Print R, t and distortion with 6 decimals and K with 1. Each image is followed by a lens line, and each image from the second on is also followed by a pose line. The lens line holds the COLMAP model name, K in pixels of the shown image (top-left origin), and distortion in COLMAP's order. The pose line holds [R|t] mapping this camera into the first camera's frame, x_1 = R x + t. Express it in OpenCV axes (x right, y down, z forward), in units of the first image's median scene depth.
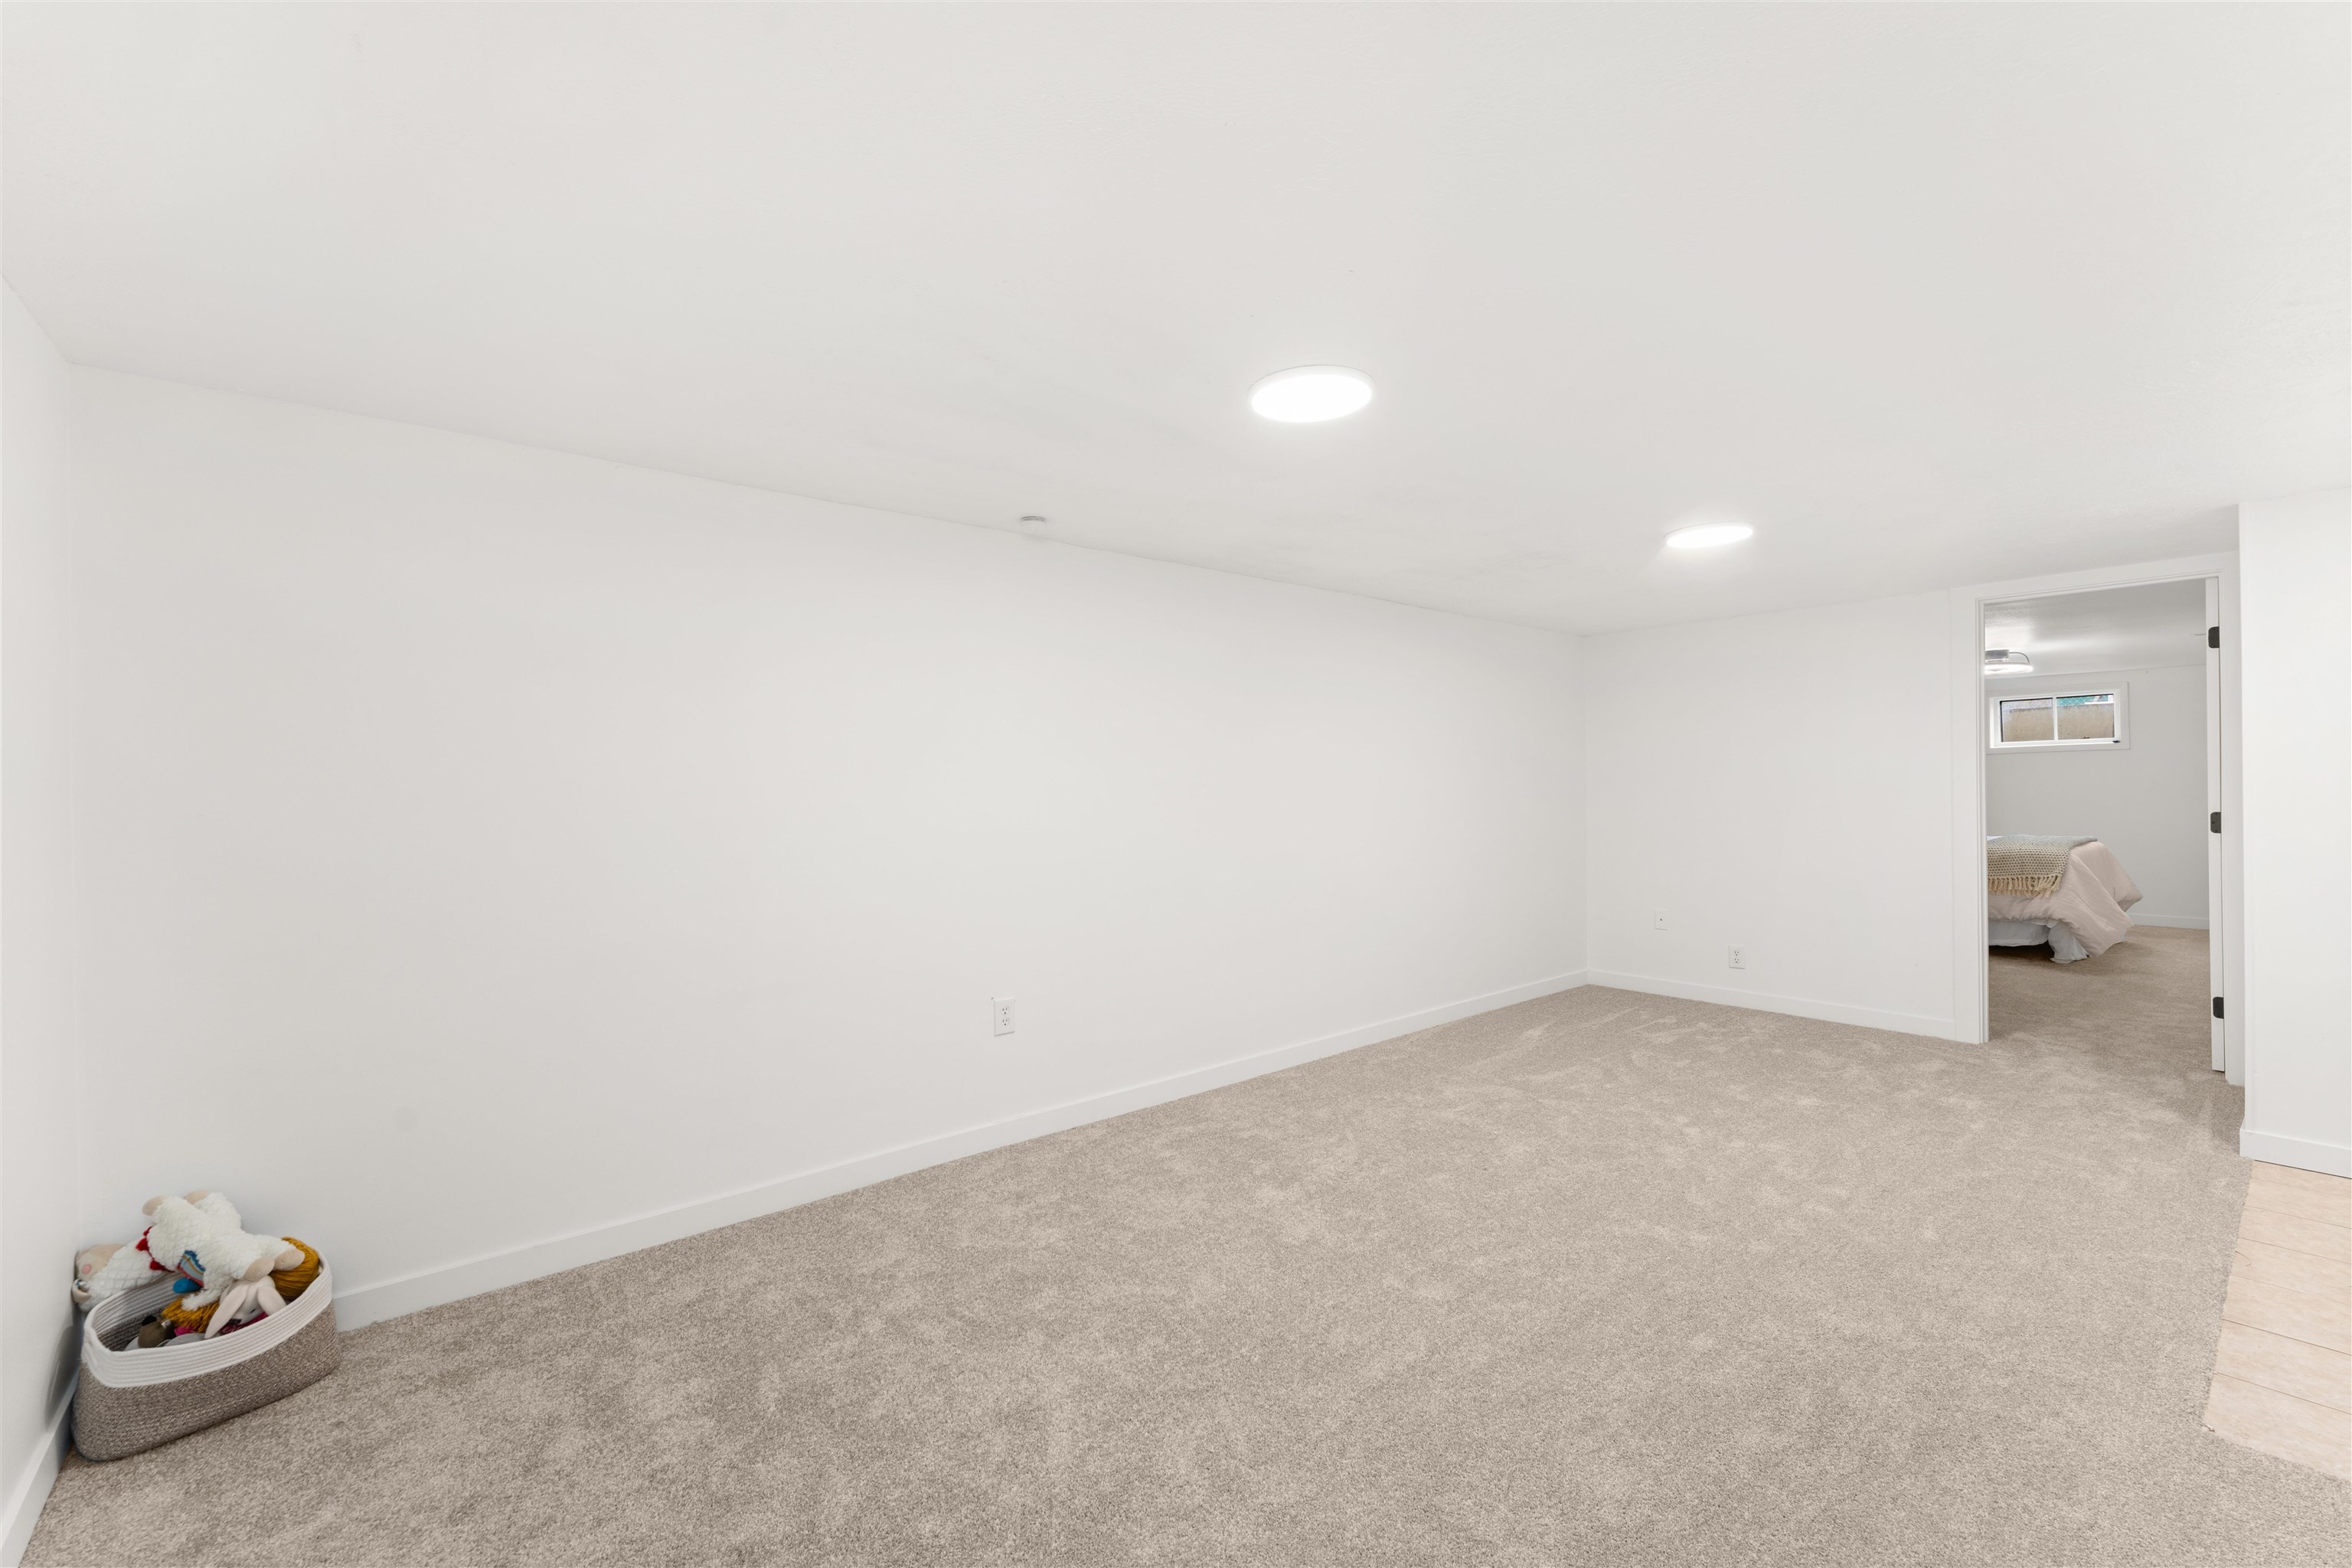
lens RADIAL K [[965.7, 0, 1187.5], [0, 965.7, 783.1], [0, 0, 1]] dist [-0.001472, -0.000225]
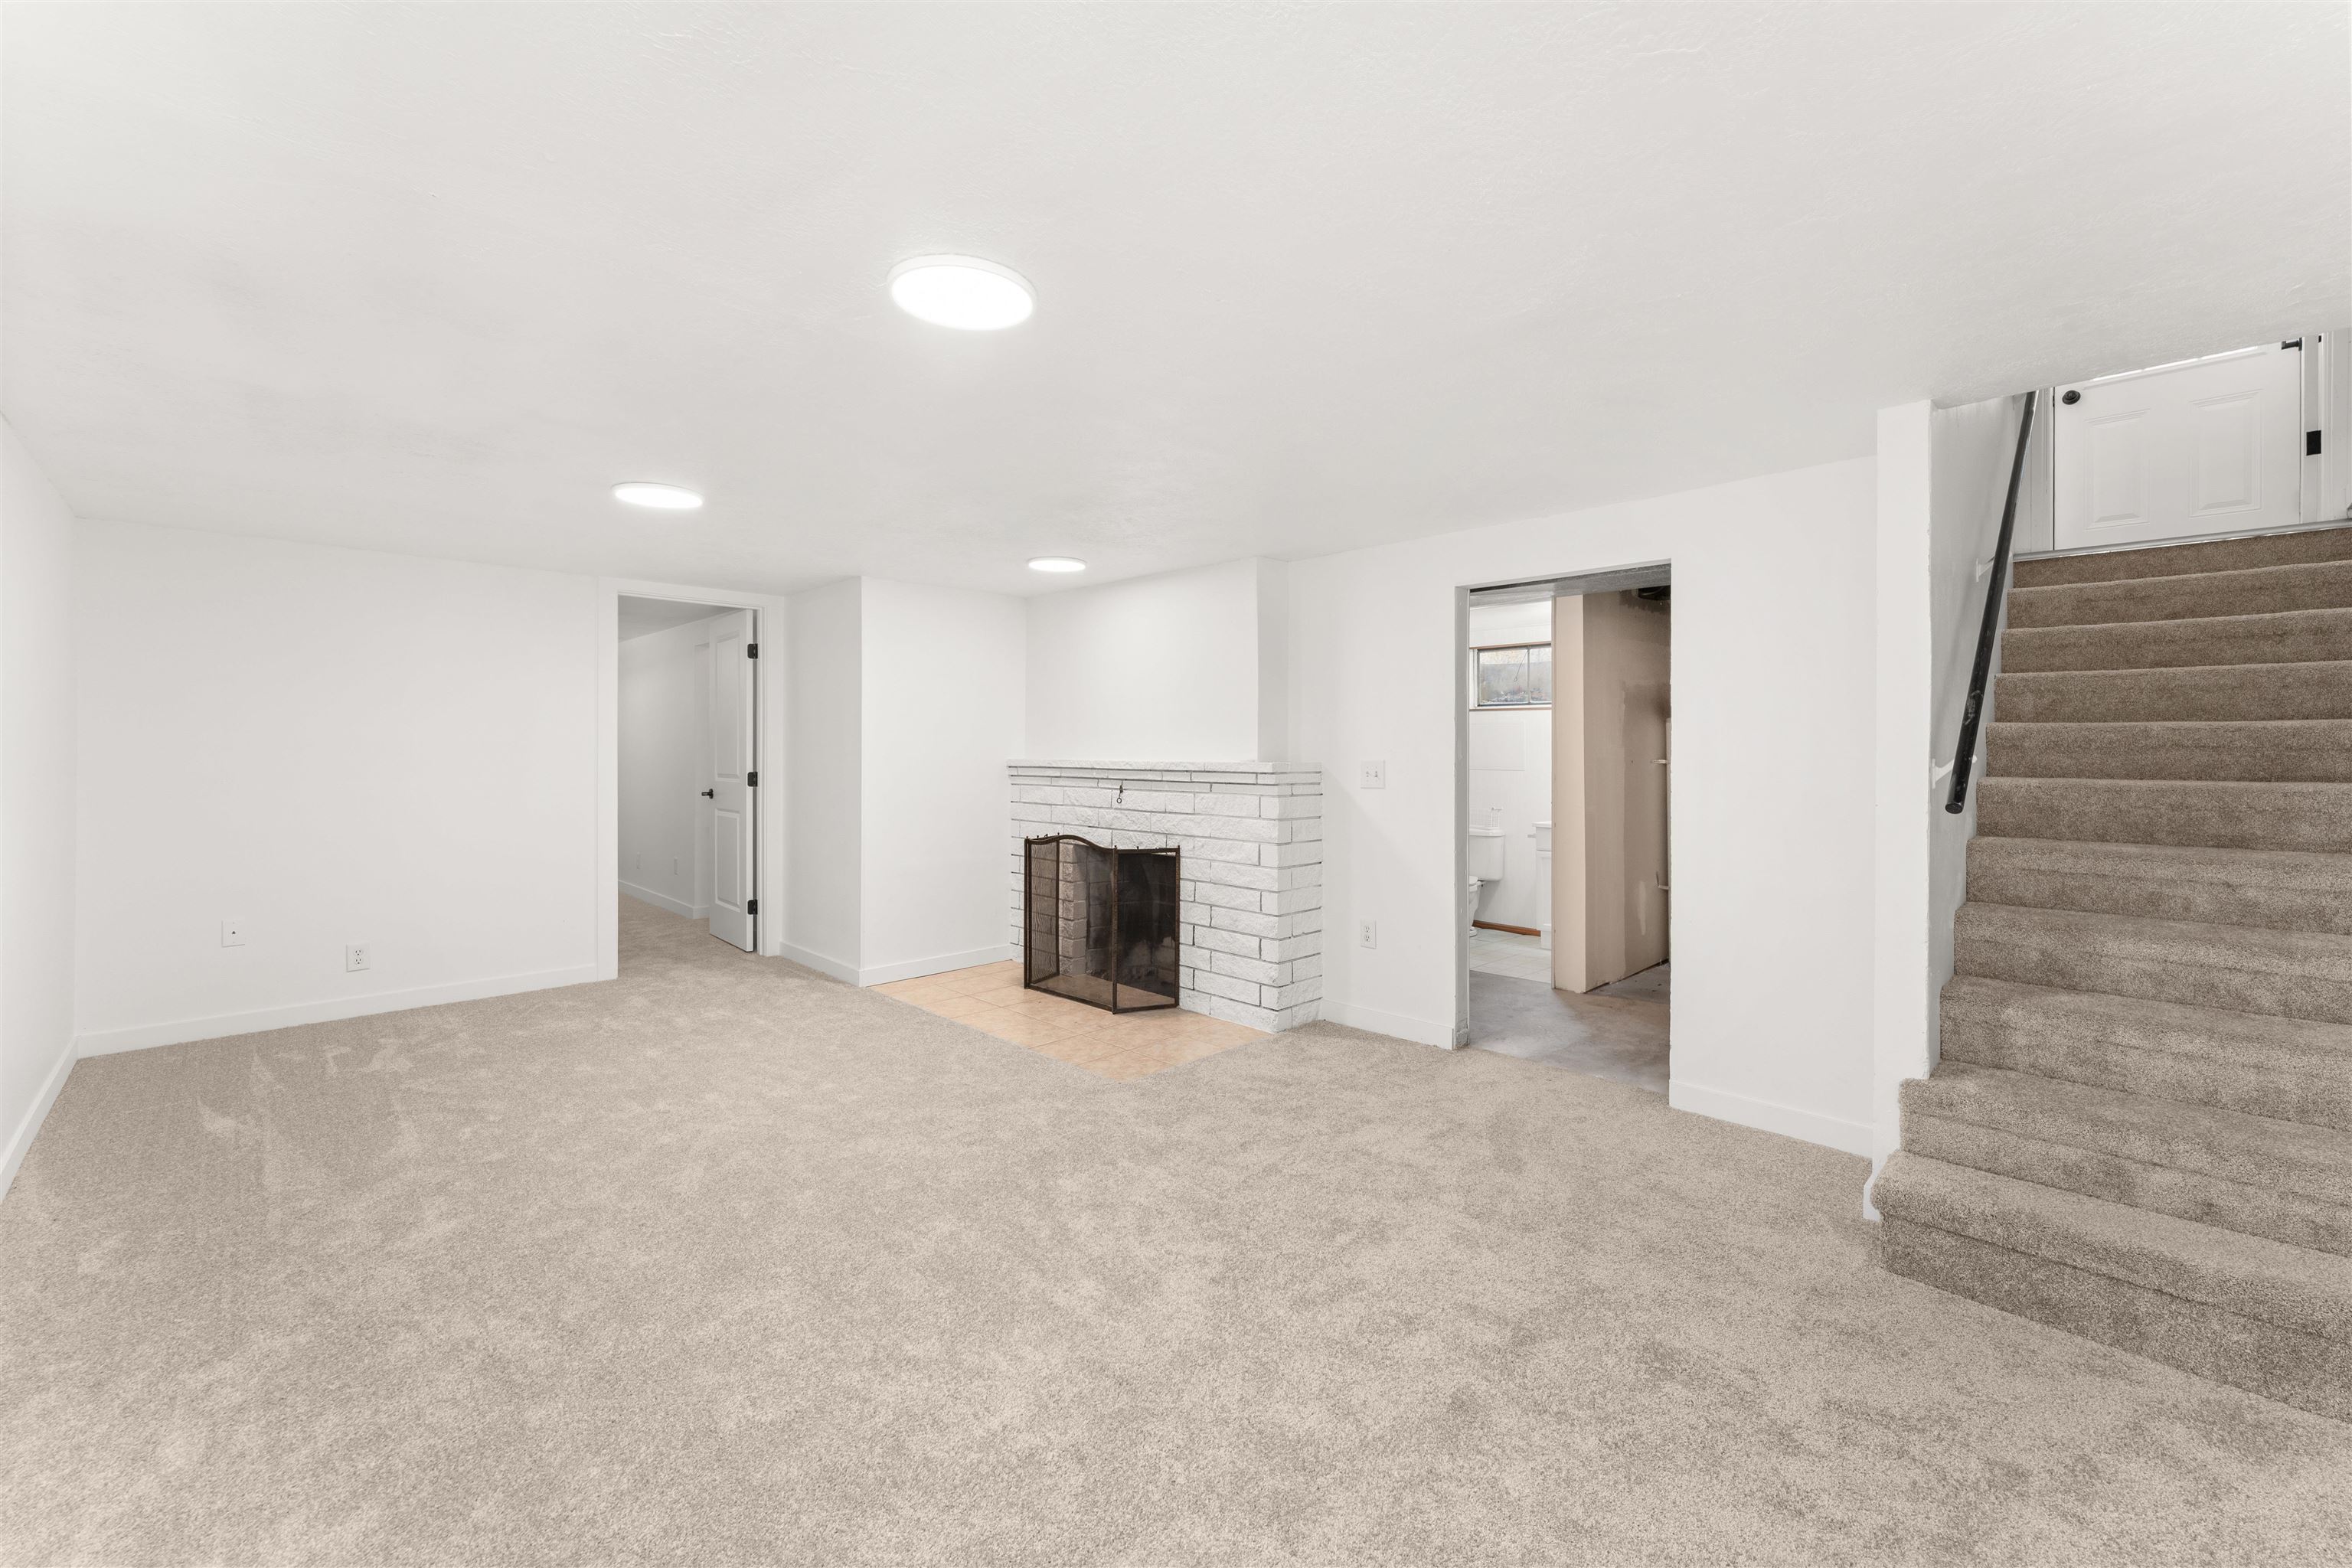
lens RADIAL K [[942.8, 0, 1175.2], [0, 942.8, 778.5], [0, 0, 1]] dist [-0.000750, -0.000040]
pose [[-0.072898, -0.019066, 0.997157, -0.379088], [-0.007602, 0.999799, 0.018560, 0.007658], [-0.997310, -0.006228, -0.073028, 0.466744]]
